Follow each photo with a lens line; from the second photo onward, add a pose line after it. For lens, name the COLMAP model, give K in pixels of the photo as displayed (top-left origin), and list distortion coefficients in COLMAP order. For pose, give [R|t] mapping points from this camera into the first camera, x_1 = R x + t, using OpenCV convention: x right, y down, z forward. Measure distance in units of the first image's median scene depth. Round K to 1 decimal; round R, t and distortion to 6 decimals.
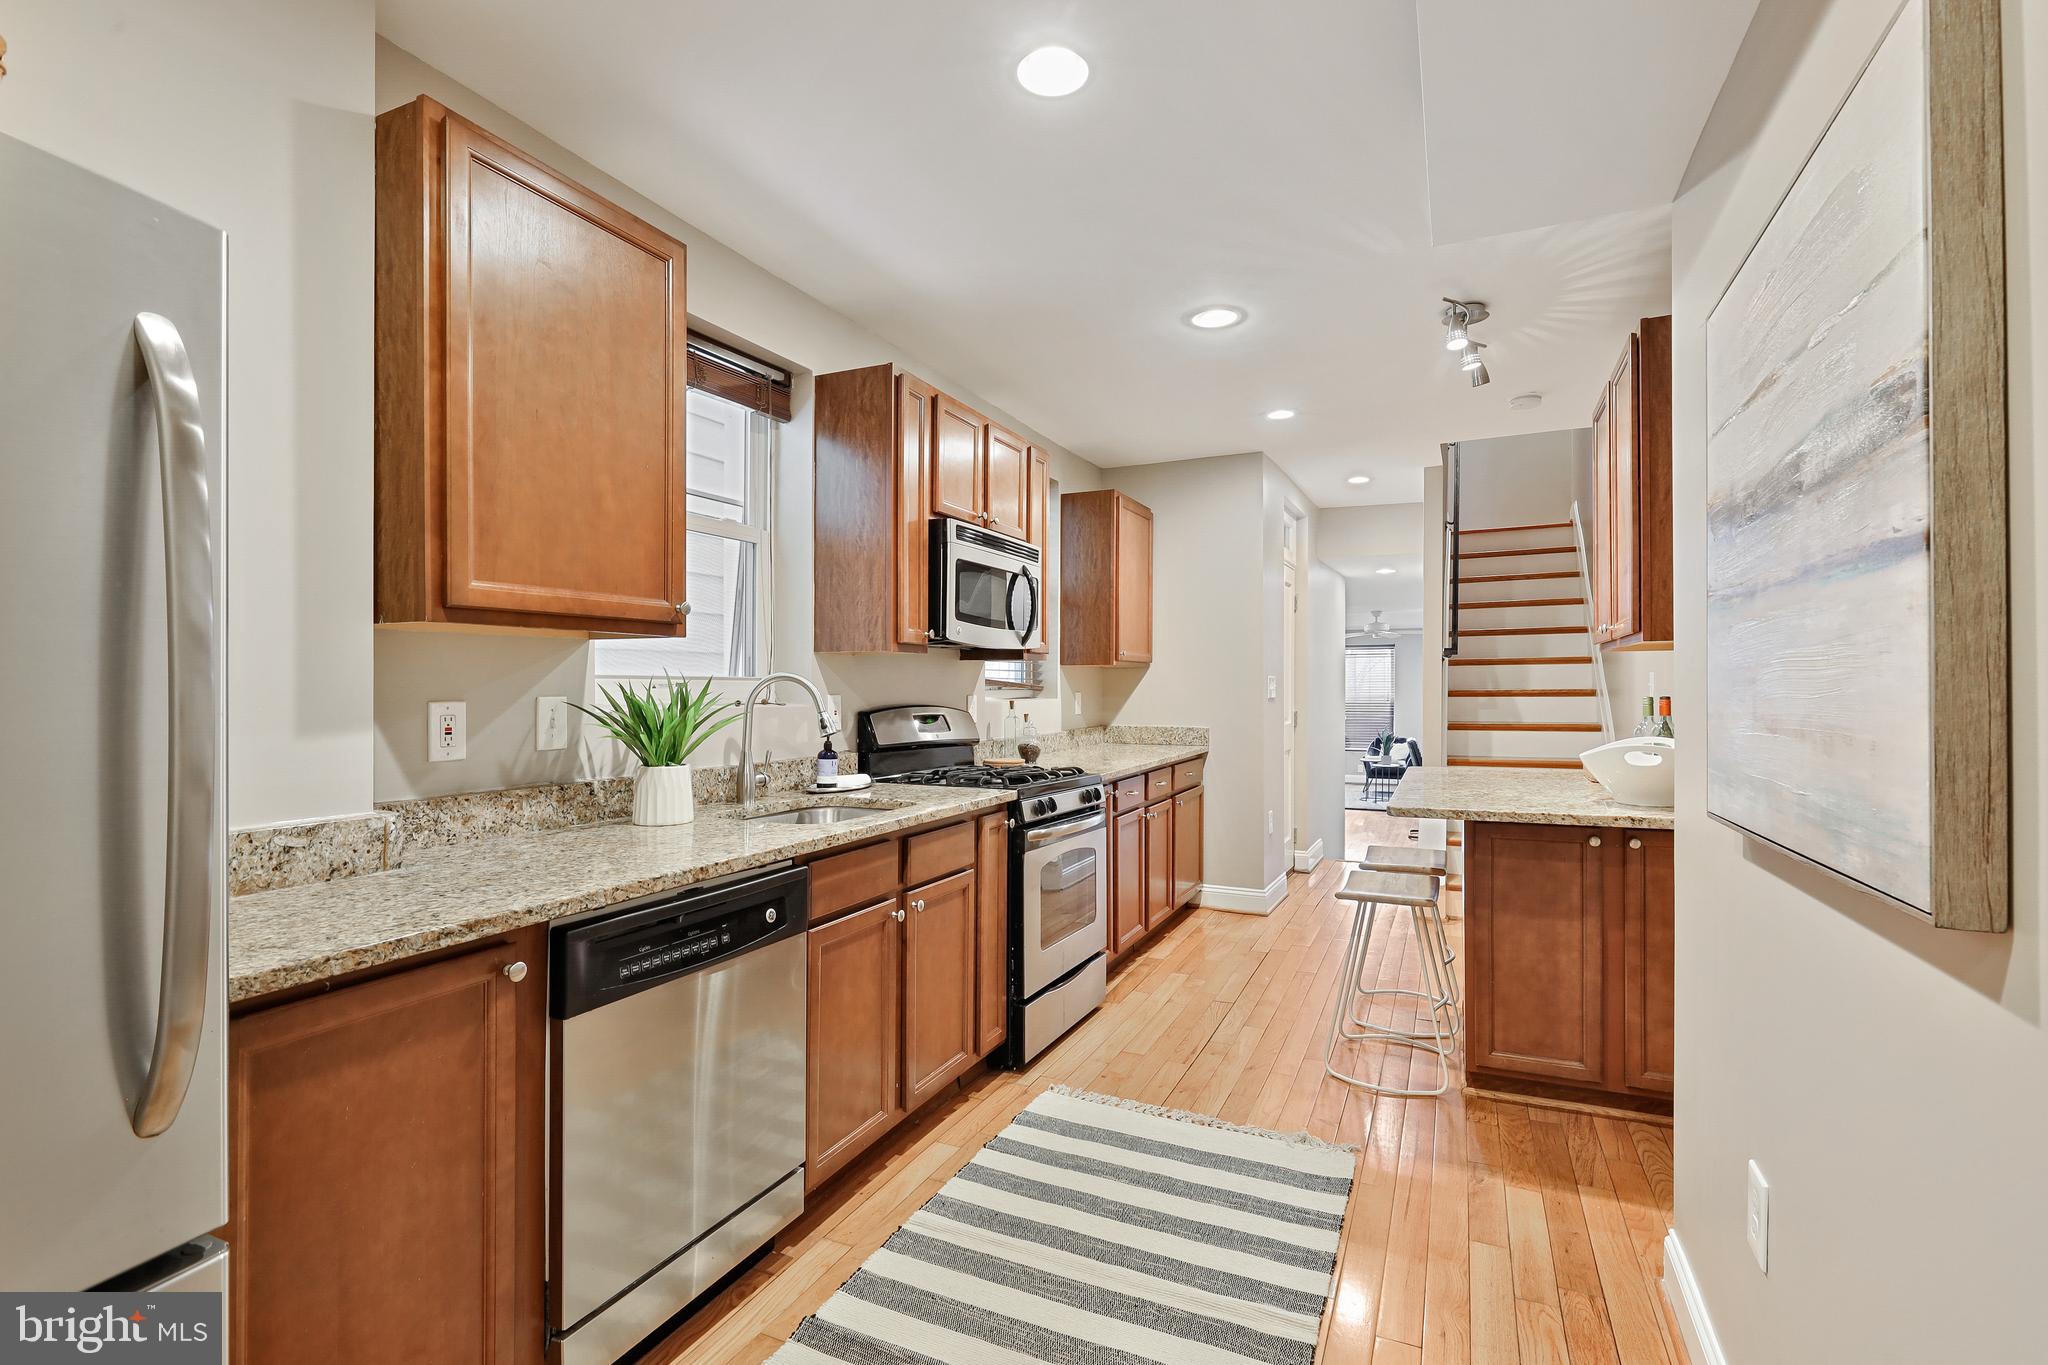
lens RADIAL K [[918.9, 0, 1012.4], [0, 918.9, 686.5], [0, 0, 1]] dist [0.001164, 0.000046]
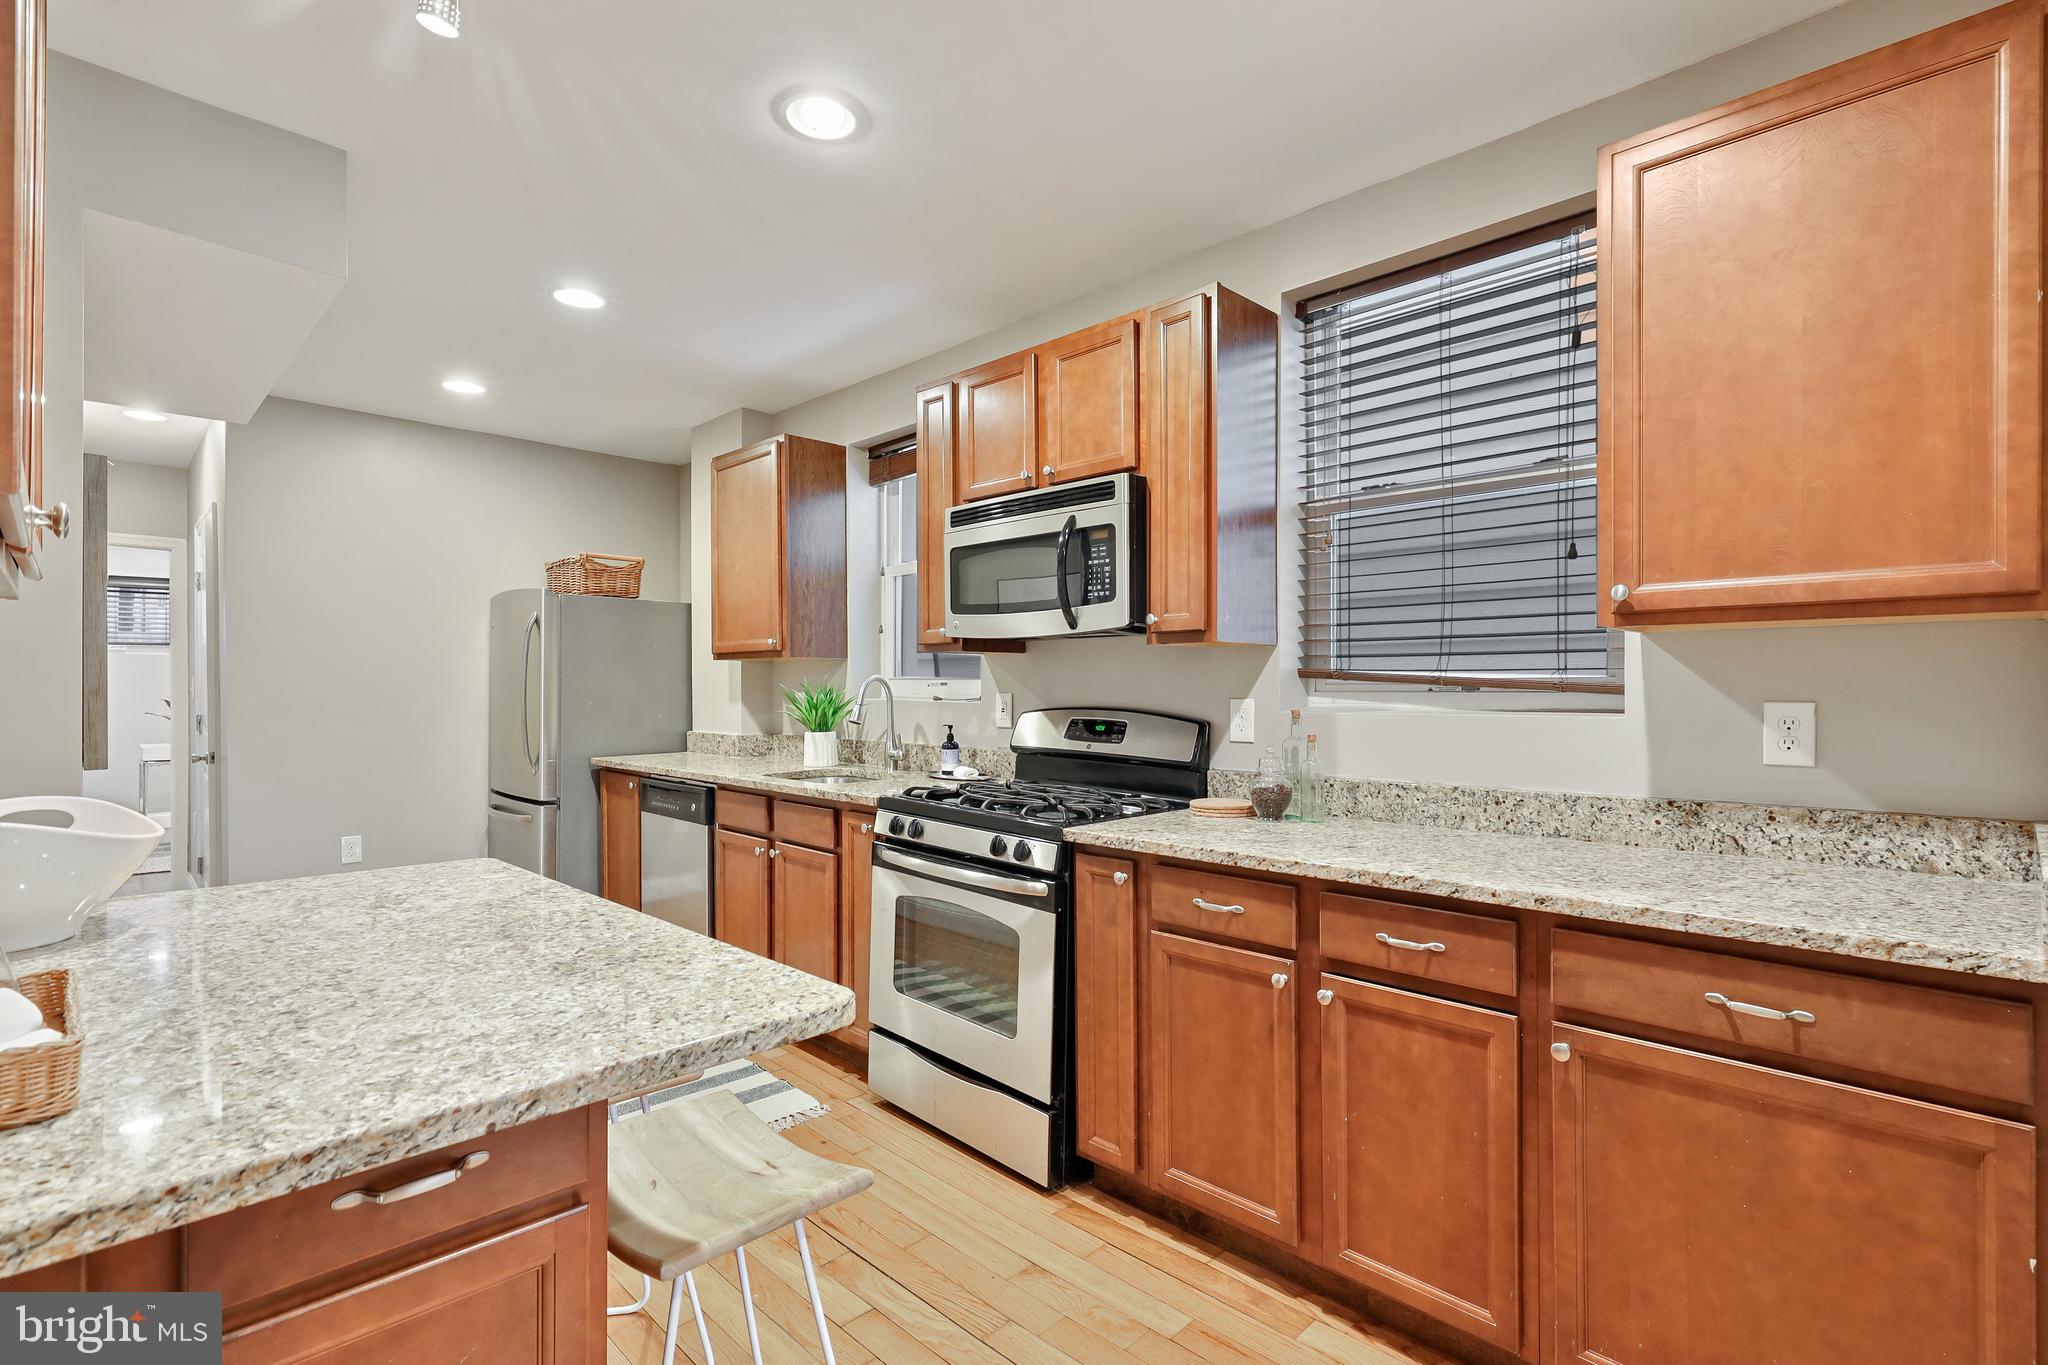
lens RADIAL K [[947.6, 0, 997.4], [0, 947.6, 669.5], [0, 0, 1]] dist [-0.000152, 0.000363]
pose [[-0.341525, -0.010058, -0.939819, 0.907248], [0.004324, 0.999915, -0.012273, -0.004560], [0.939863, -0.008255, -0.341452, 1.505736]]
